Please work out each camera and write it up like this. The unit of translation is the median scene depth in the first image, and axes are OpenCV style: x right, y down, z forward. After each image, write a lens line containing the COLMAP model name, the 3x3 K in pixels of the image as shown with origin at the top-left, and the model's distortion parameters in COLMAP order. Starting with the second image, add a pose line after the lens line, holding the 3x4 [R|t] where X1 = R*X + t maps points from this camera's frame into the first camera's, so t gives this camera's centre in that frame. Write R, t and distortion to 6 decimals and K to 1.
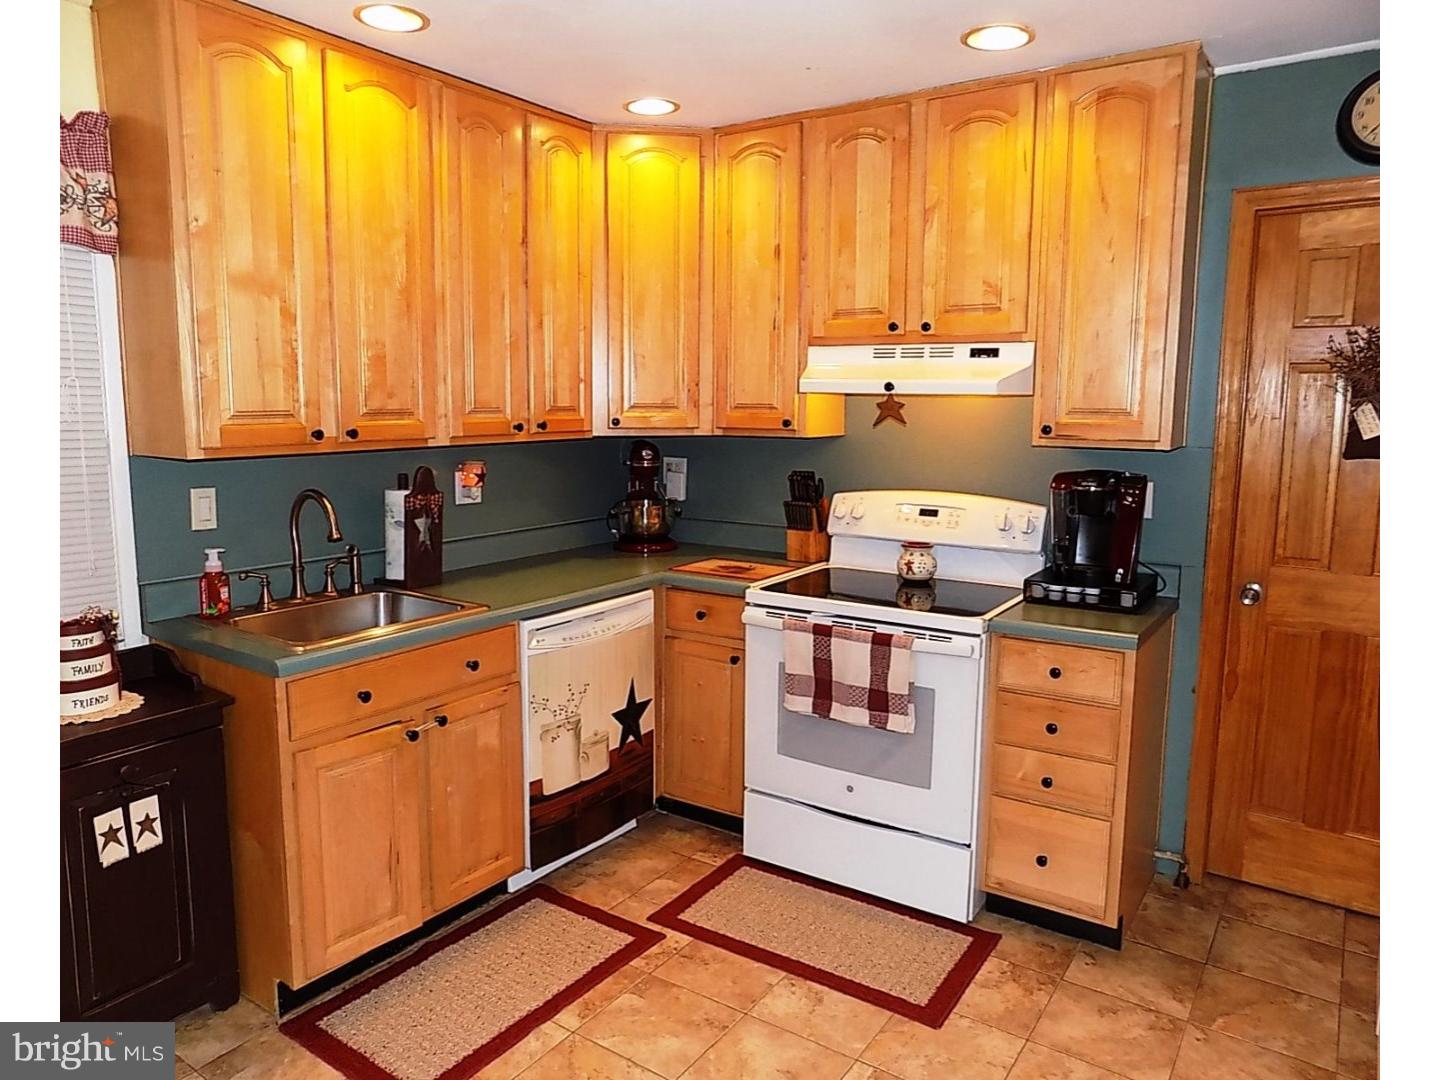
lens RADIAL K [[986.8, 0, 718.1], [0, 986.8, 512.1], [0, 0, 1]] dist [-0.093779, 0.063028]
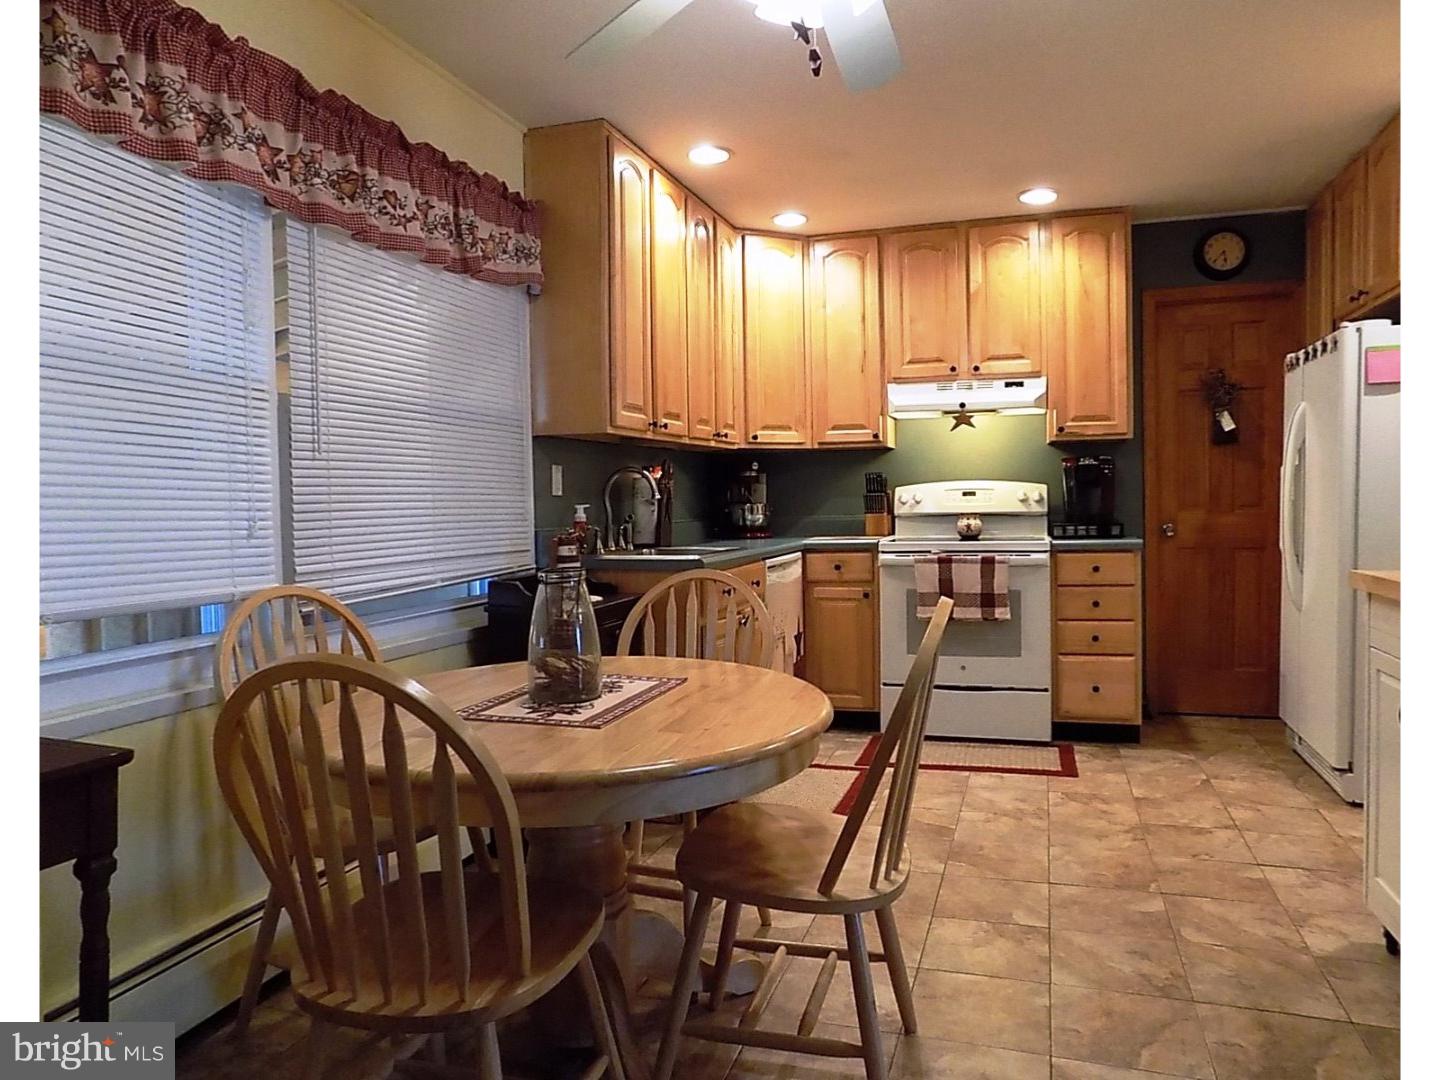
lens RADIAL K [[973.5, 0, 720.0], [0, 973.5, 540.0], [0, 0, 1]] dist [-0.057383, 0.000228]
pose [[0.948413, -0.031464, 0.315473, -0.689330], [0.059682, 0.994992, -0.080185, 0.186743], [-0.311370, 0.094876, 0.945541, -0.314169]]
